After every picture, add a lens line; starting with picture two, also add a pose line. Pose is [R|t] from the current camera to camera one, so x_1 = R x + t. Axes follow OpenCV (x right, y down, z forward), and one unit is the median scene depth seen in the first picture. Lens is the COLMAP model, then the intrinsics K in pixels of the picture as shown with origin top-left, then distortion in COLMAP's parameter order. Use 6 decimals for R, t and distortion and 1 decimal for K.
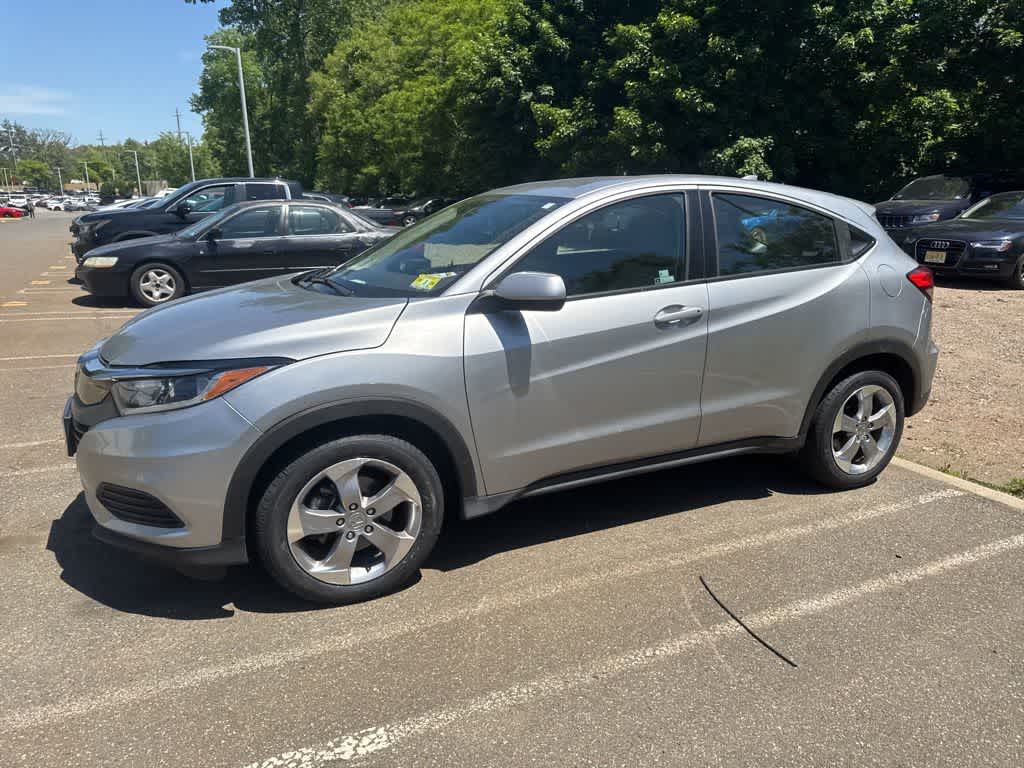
lens RADIAL K [[700.0, 0, 505.6], [0, 700.0, 383.2], [0, 0, 1]] dist [0.007434, -0.006893]
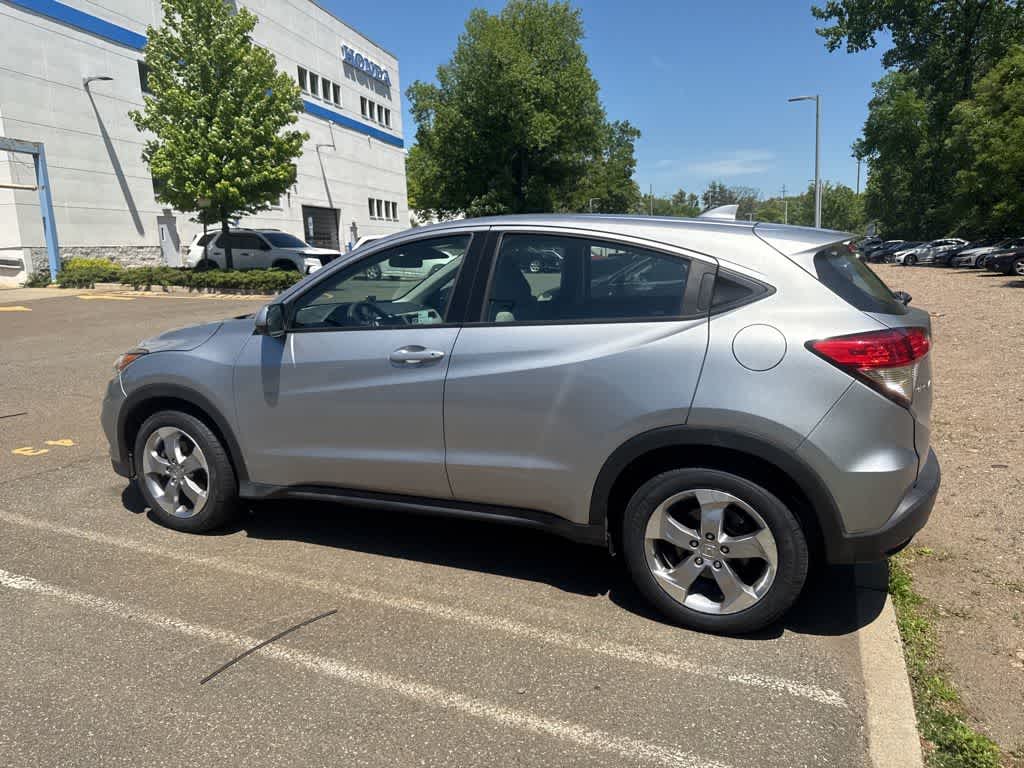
lens RADIAL K [[696.7, 0, 508.8], [0, 696.7, 386.7], [0, 0, 1]] dist [0.019670, -0.021235]
pose [[0.667760, 0.126461, -0.733556, 0.901079], [-0.167714, 0.985685, 0.017256, -0.079591], [0.725237, 0.111505, 0.679410, 0.361841]]
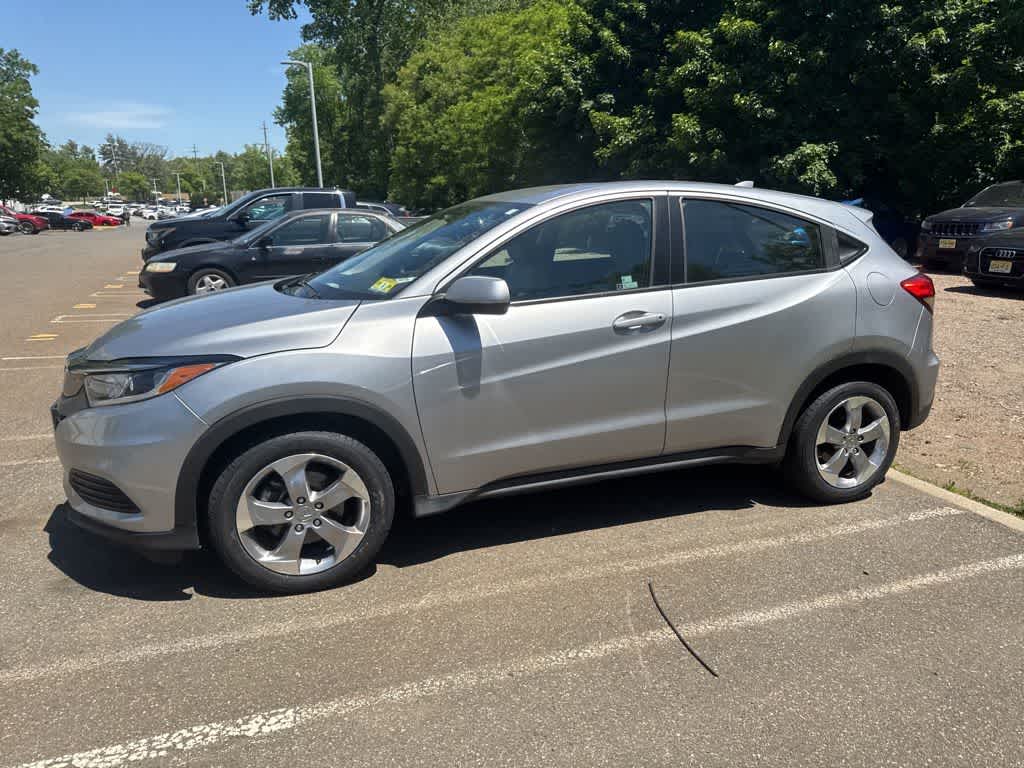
lens RADIAL K [[696.7, 0, 508.8], [0, 696.7, 386.7], [0, 0, 1]] dist [0.019670, -0.021235]
pose [[0.995630, 0.021113, -0.090966, 0.128140], [-0.021683, 0.999751, -0.005292, 0.004843], [0.090832, 0.007241, 0.995840, -0.006740]]
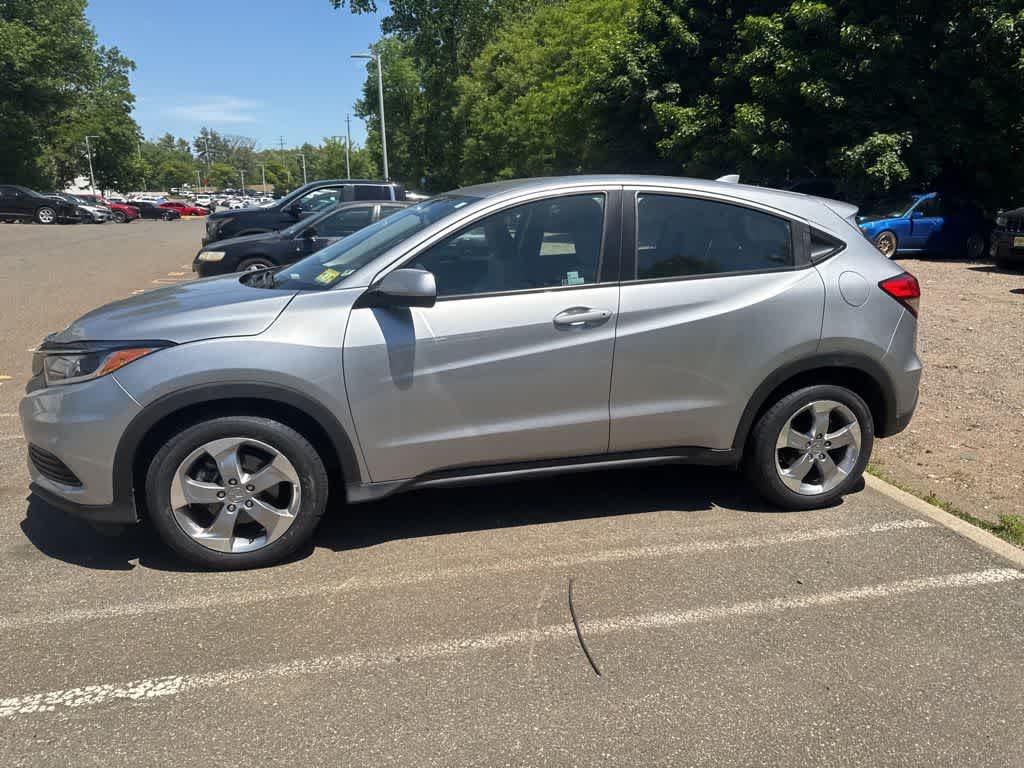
lens RADIAL K [[698.0, 0, 509.8], [0, 698.0, 393.0], [0, 0, 1]] dist [0.028155, -0.034252]
pose [[0.981066, 0.054013, -0.185988, 0.284454], [-0.051896, 0.998520, 0.016236, -0.000563], [0.186590, -0.006276, 0.982418, 0.006507]]
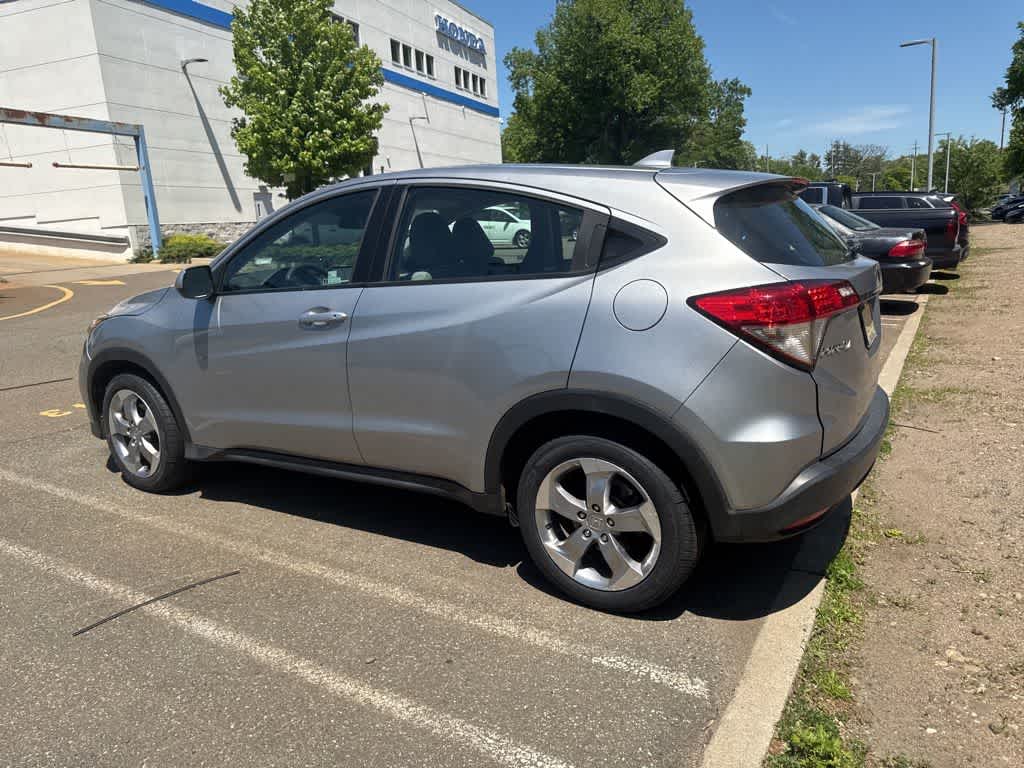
lens RADIAL K [[700.2, 0, 520.0], [0, 700.2, 384.1], [0, 0, 1]] dist [0.019482, -0.020215]
pose [[0.567942, 0.157116, -0.807934, 1.014693], [-0.165677, 0.983342, 0.074763, -0.105074], [0.806221, 0.091395, 0.584512, 0.558887]]
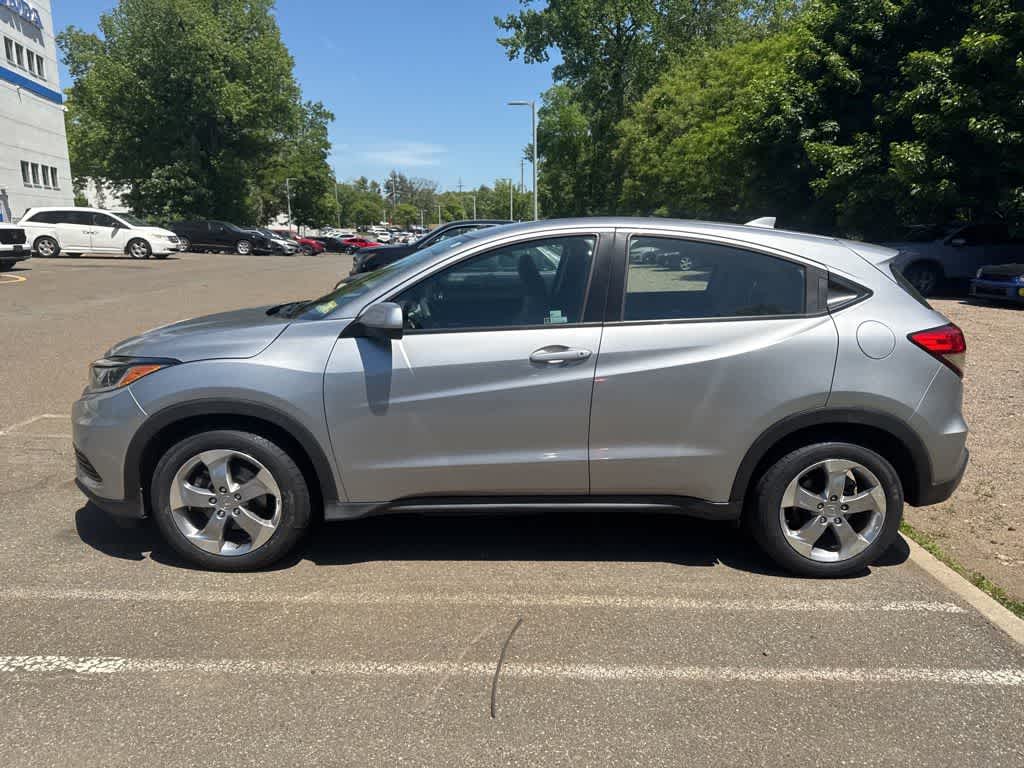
lens RADIAL K [[698.2, 0, 512.0], [0, 698.2, 384.0], [0, 0, 1]] dist [0.017934, -0.021250]
pose [[0.915125, 0.095567, -0.391680, 0.487583], [-0.116270, 0.992782, -0.029424, -0.017179], [0.386041, 0.072468, 0.919631, 0.053944]]
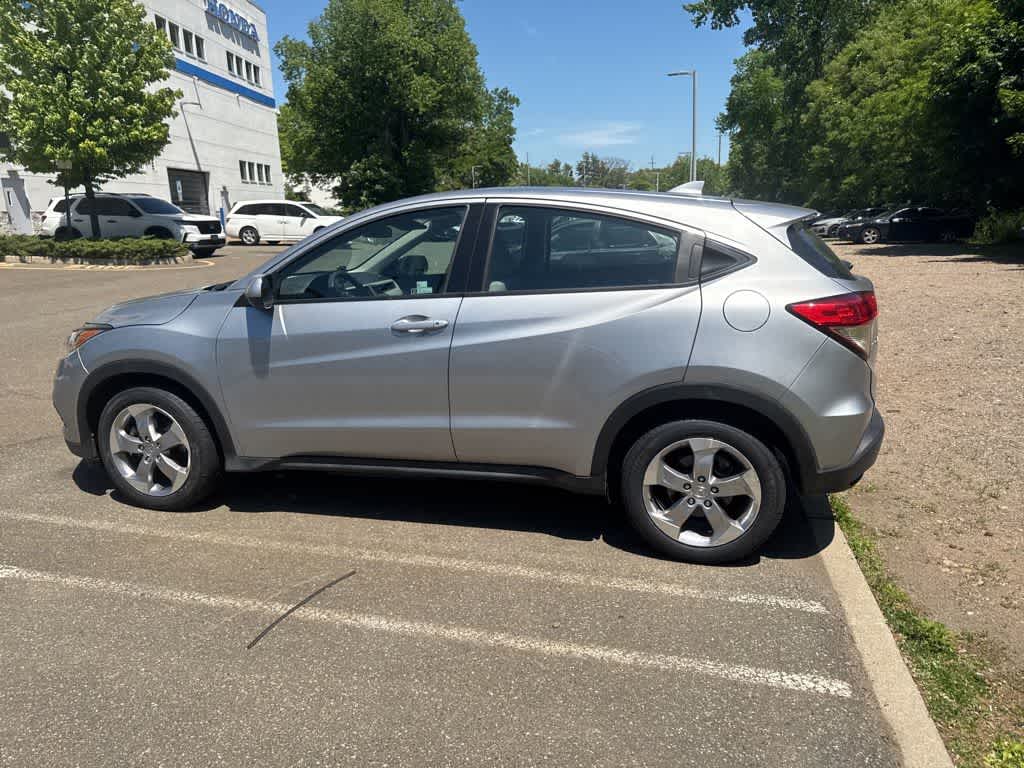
lens RADIAL K [[698.2, 0, 512.0], [0, 698.2, 384.0], [0, 0, 1]] dist [0.017934, -0.021250]
pose [[0.784526, 0.130489, -0.606210, 0.835092], [-0.141198, 0.989519, 0.030267, -0.052421], [0.603806, 0.061851, 0.794728, 0.232033]]
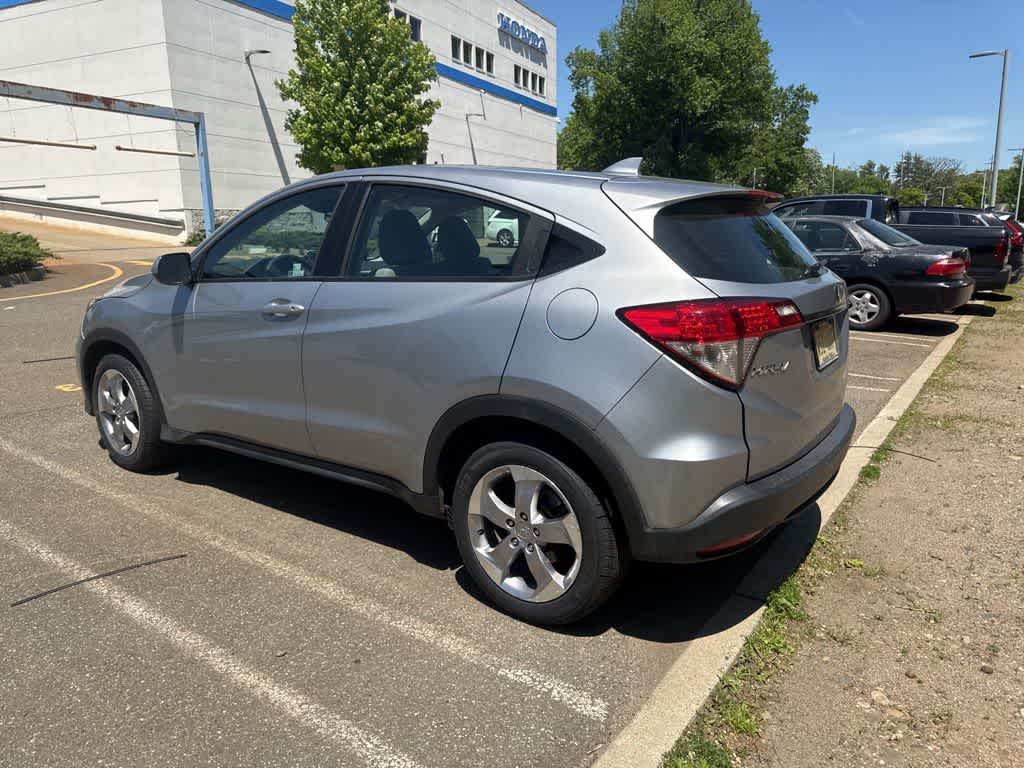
lens RADIAL K [[699.4, 0, 522.4], [0, 699.4, 381.2], [0, 0, 1]] dist [0.013235, -0.013494]
pose [[0.507439, 0.186529, -0.841256, 1.064433], [-0.216600, 0.972554, 0.084990, -0.131748], [0.834020, 0.139089, 0.533914, 0.650801]]
